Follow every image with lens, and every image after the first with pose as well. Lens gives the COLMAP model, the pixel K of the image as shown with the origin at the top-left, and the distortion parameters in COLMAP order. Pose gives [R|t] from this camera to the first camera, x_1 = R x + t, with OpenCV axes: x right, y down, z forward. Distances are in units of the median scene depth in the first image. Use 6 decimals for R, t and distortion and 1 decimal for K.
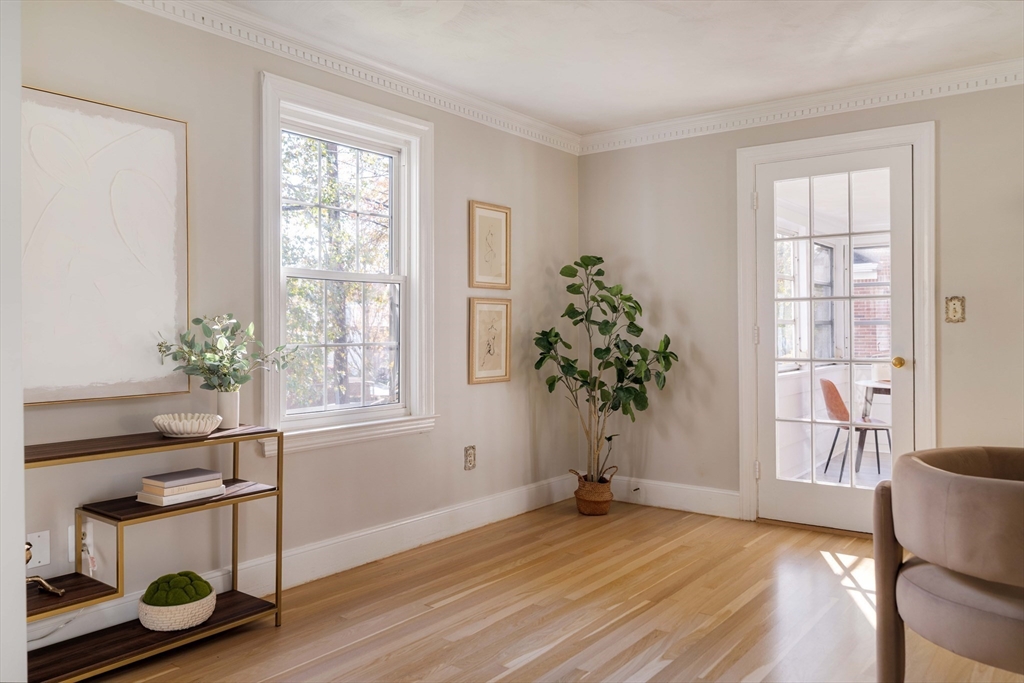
lens RADIAL K [[775.0, 0, 512.0], [0, 775.0, 341.5], [0, 0, 1]] dist [-0.001582, -0.000481]
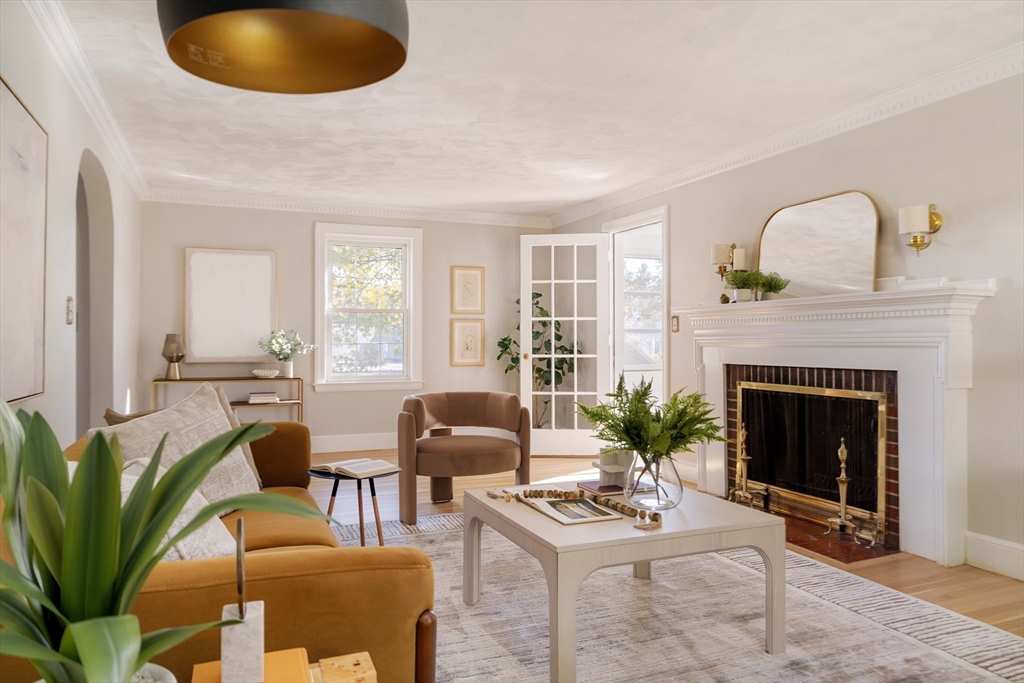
lens RADIAL K [[709.4, 0, 512.0], [0, 709.4, 341.5], [0, 0, 1]] dist [-0.000461, -0.000093]
pose [[0.864097, 0.004561, -0.503305, 0.992903], [-0.010683, 0.999900, -0.009278, 0.011250], [0.503212, 0.013394, 0.864059, -0.406502]]
